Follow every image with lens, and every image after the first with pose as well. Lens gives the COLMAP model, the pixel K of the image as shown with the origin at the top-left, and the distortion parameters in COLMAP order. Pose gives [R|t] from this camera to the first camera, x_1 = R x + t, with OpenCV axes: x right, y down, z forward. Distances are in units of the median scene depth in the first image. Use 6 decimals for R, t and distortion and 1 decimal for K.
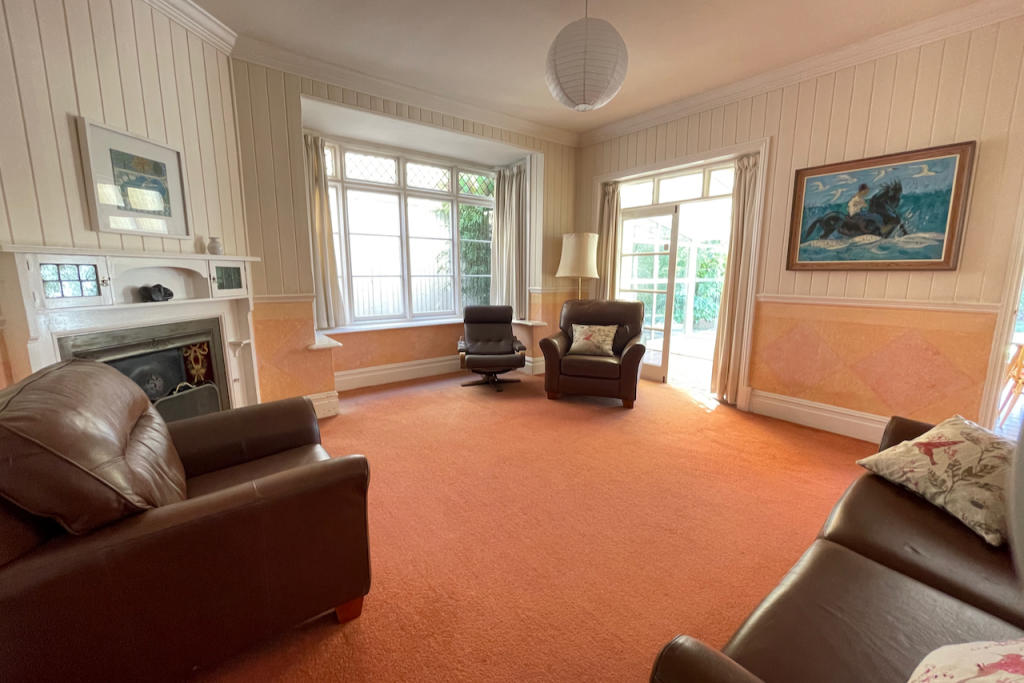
lens RADIAL K [[417.1, 0, 512.0], [0, 417.1, 341.5], [0, 0, 1]] dist [-0.001591, -0.000107]
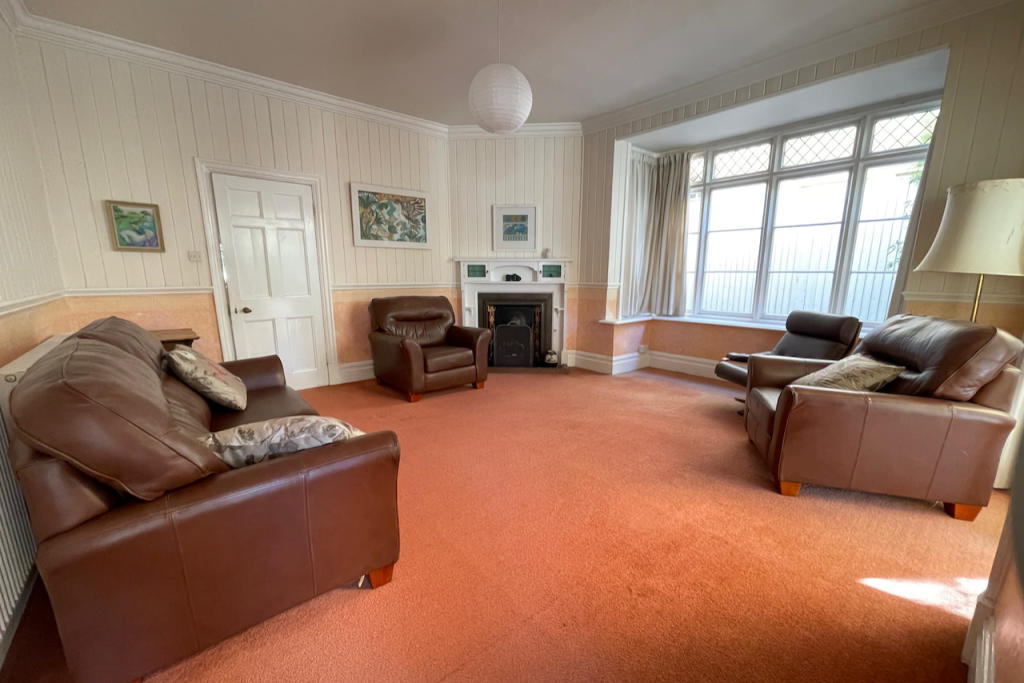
lens RADIAL K [[417.1, 0, 512.0], [0, 417.1, 341.5], [0, 0, 1]] dist [-0.001591, -0.000107]
pose [[0.024226, 0.174165, -0.984418, 0.735694], [-0.162917, 0.972232, 0.167999, -0.086601], [0.986342, 0.156308, 0.051928, 0.517193]]
